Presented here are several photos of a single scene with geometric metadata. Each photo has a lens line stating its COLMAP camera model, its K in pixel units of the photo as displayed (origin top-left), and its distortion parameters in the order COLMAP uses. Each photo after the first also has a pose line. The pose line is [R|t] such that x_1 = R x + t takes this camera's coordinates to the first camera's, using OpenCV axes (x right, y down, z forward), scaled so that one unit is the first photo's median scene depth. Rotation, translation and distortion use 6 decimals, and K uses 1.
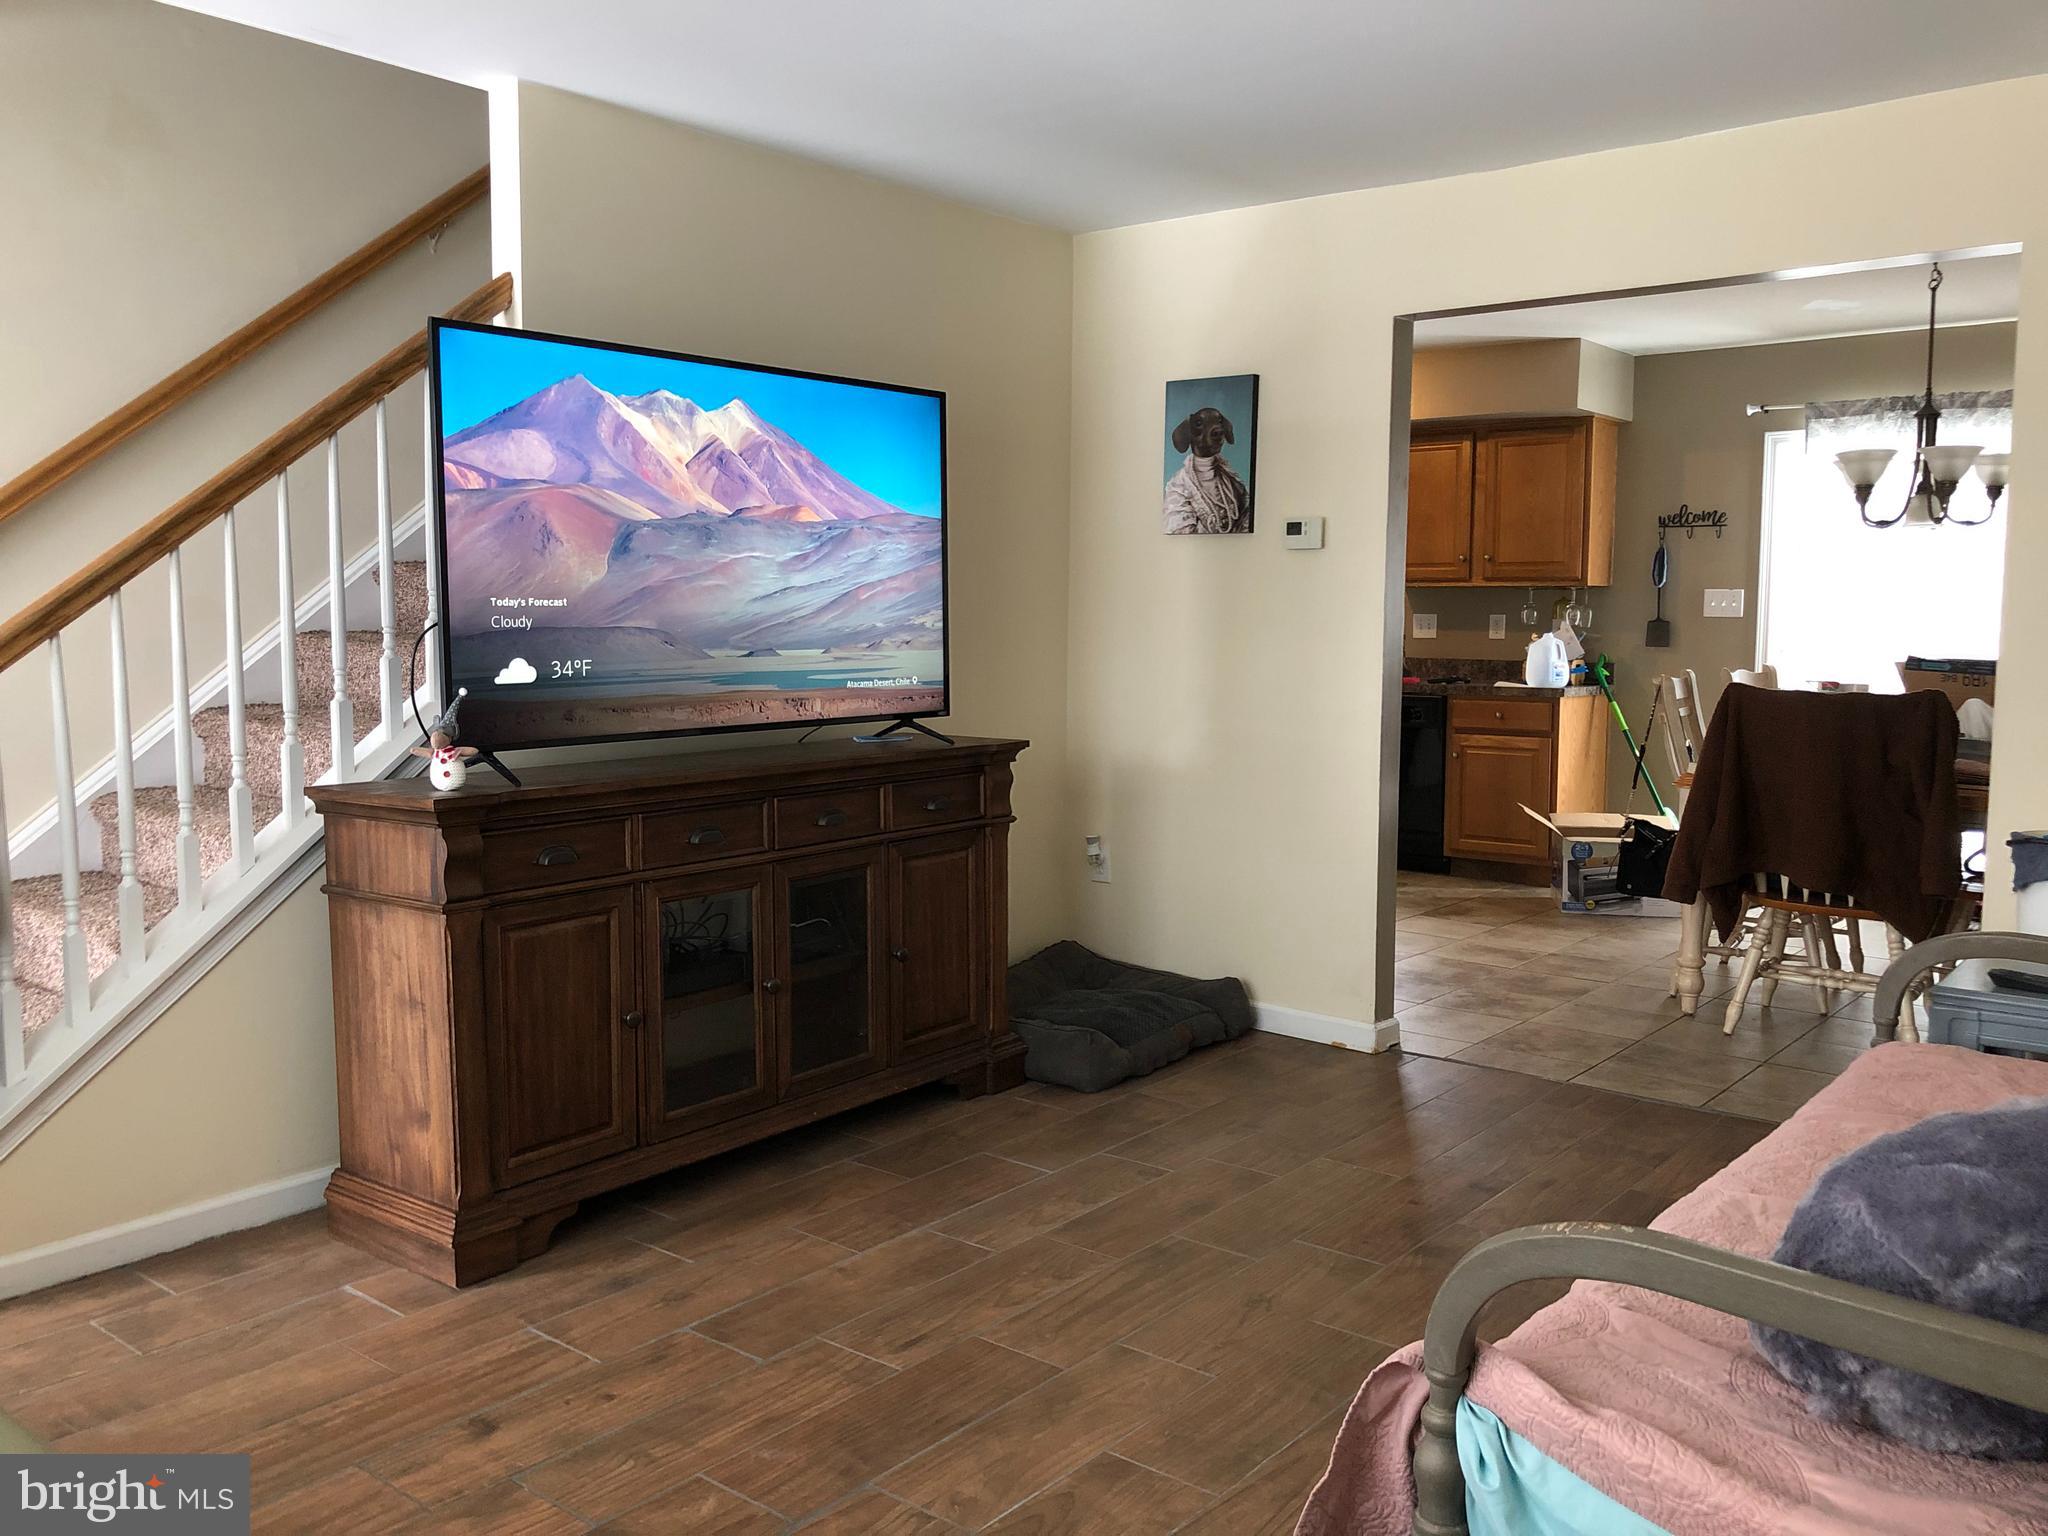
lens RADIAL K [[1692.5, 0, 1020.4], [0, 1692.5, 771.7], [0, 0, 1]] dist [0.024661, -0.004003]
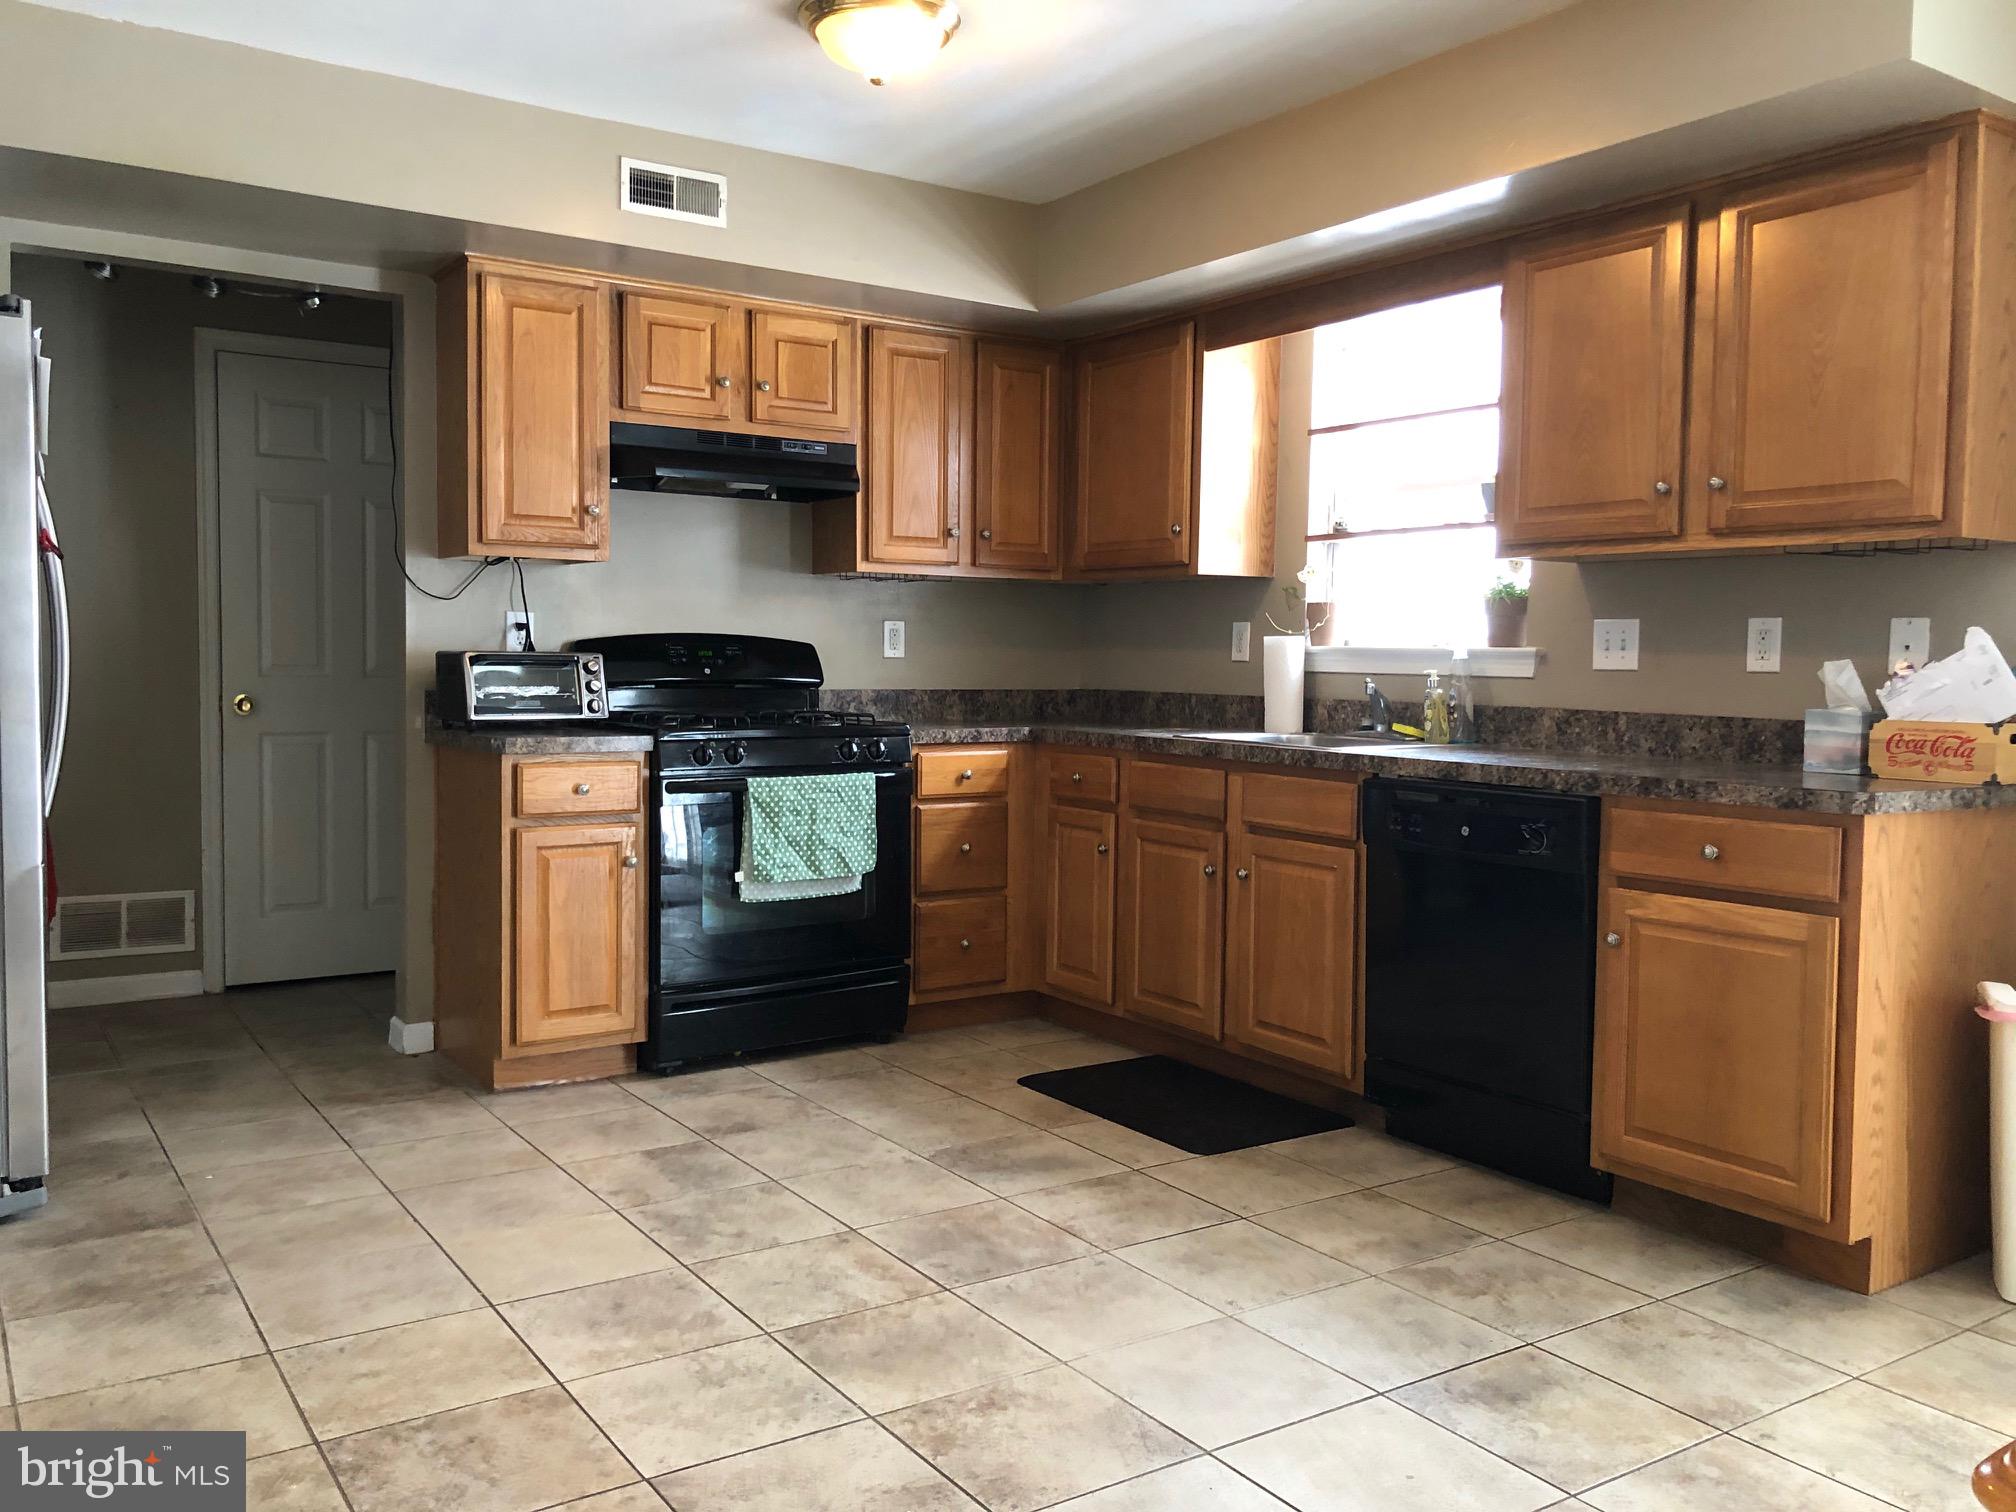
lens RADIAL K [[1666.0, 0, 1002.8], [0, 1666.0, 744.7], [0, 0, 1]] dist [0.024661, -0.004003]
pose [[0.957542, 0.026064, -0.287114, 0.215494], [-0.038941, 0.998471, -0.039230, -0.033641], [0.285652, 0.048745, 0.957093, 0.517632]]
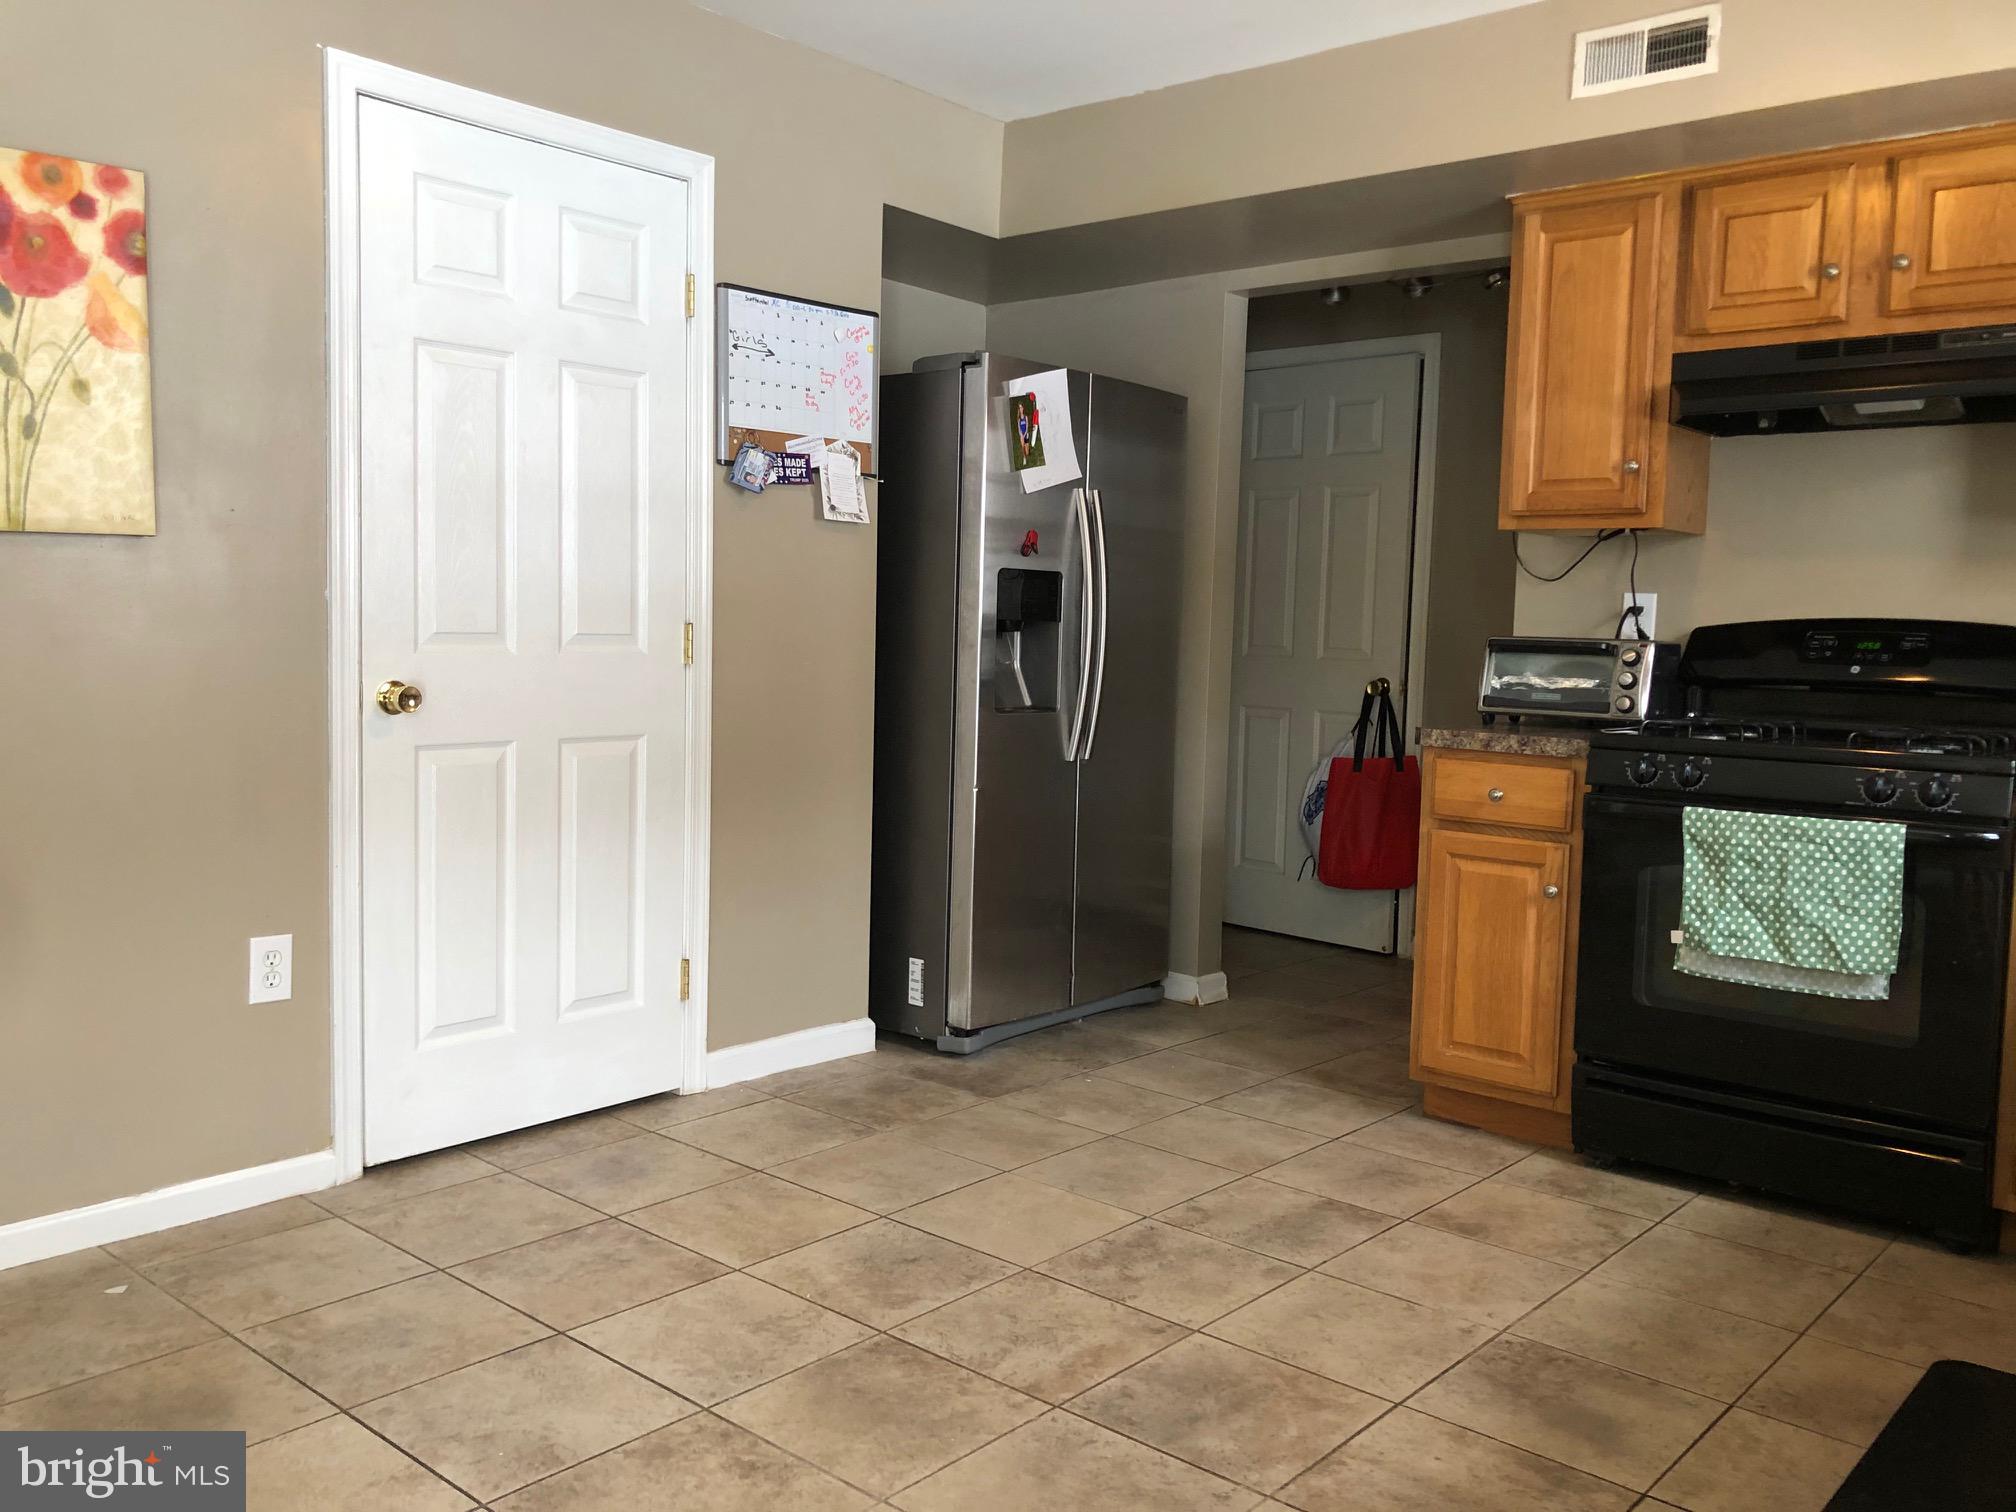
lens RADIAL K [[1666.0, 0, 989.9], [0, 1666.0, 738.7], [0, 0, 1]] dist [0.024661, -0.004003]
pose [[-0.031157, 0.070961, -0.996992, 0.384244], [-0.128065, 0.988972, 0.074392, -0.064737], [0.991276, 0.129997, -0.021726, 0.840892]]
